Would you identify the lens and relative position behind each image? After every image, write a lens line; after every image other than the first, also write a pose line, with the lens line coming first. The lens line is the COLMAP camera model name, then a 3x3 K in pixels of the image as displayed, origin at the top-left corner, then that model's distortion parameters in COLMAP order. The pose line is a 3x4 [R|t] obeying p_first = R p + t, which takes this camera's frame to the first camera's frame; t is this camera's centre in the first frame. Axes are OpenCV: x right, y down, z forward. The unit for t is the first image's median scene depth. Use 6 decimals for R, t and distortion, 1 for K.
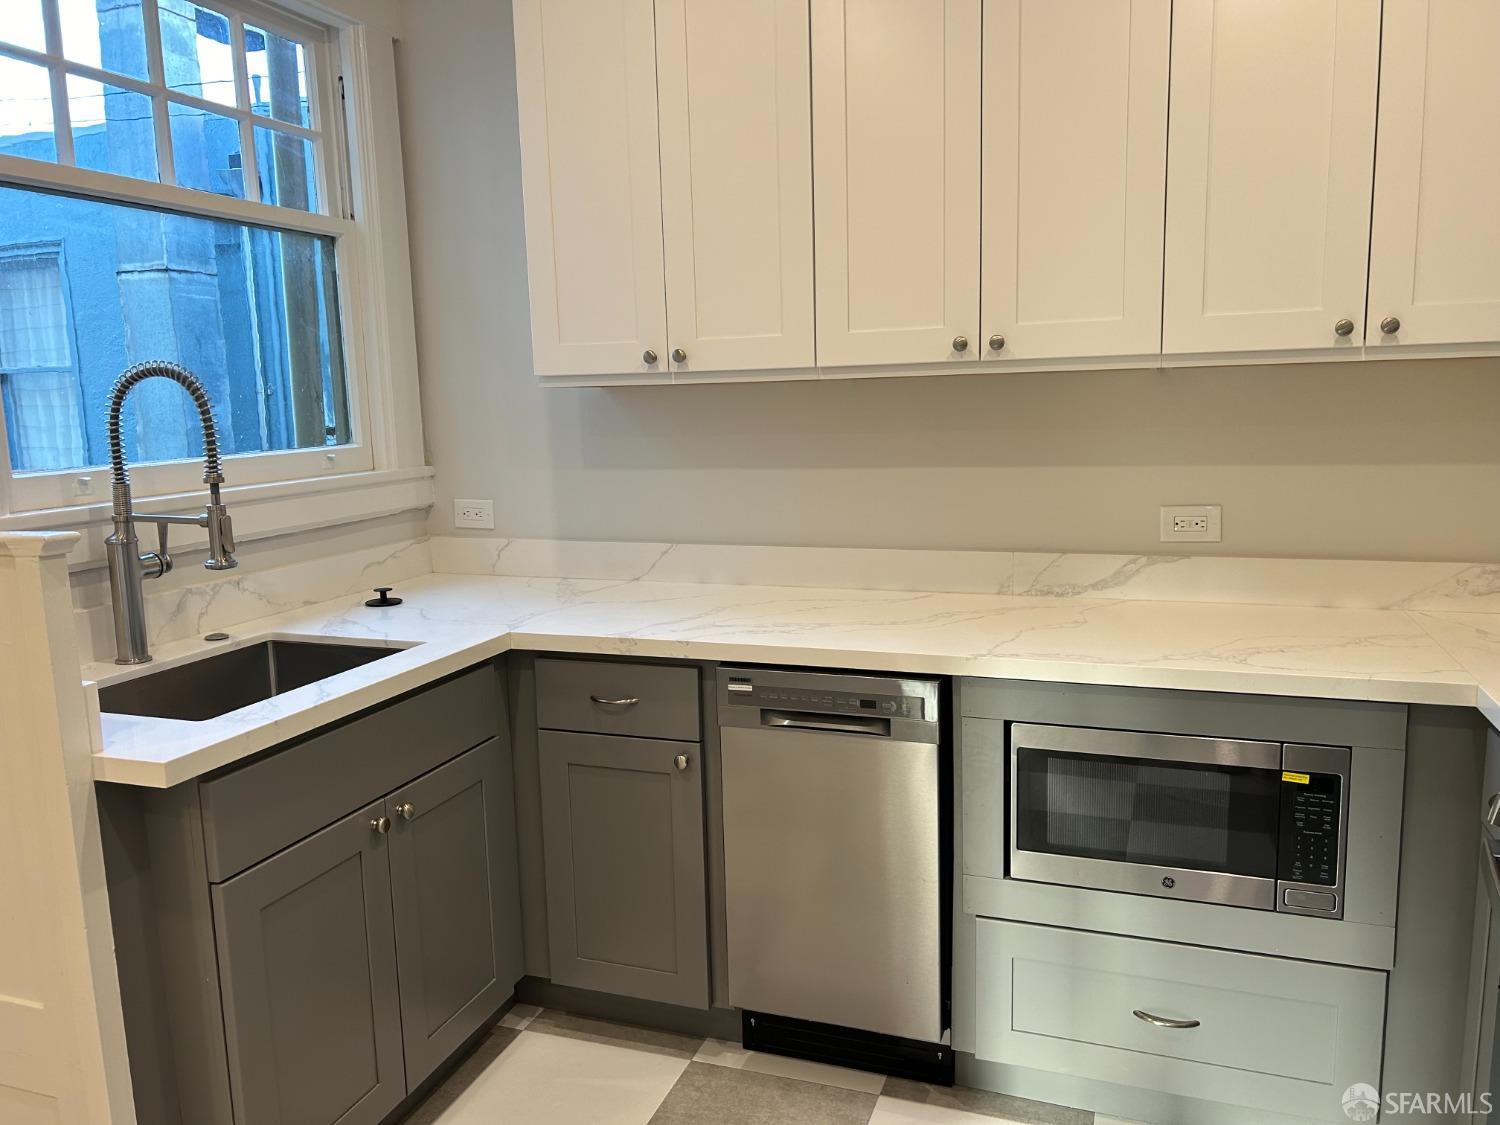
lens RADIAL K [[1120.4, 0, 758.6], [0, 1120.4, 562.7], [0, 0, 1]] dist [0.057887, -0.064060]
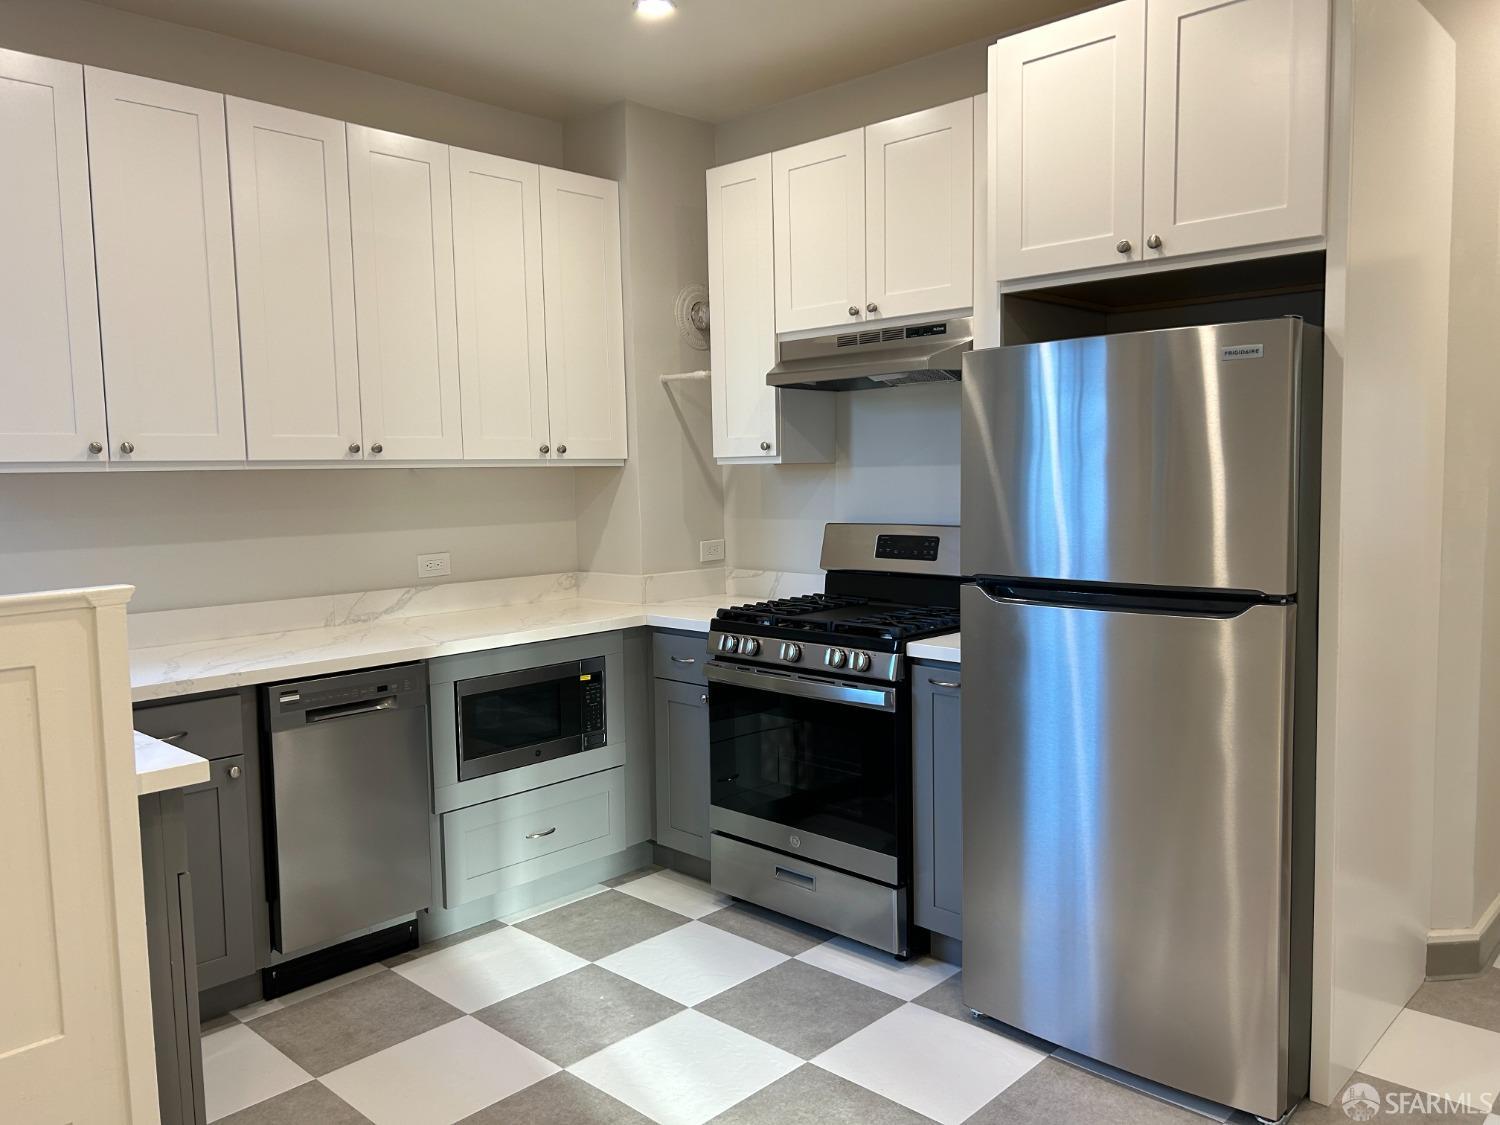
lens RADIAL K [[1120.4, 0, 748.5], [0, 1120.4, 563.6], [0, 0, 1]] dist [0.057887, -0.064060]
pose [[0.410022, -0.058647, 0.910188, -0.936446], [0.144678, 0.989478, -0.001419, 0.032069], [-0.900528, 0.132267, 0.414192, -0.062260]]
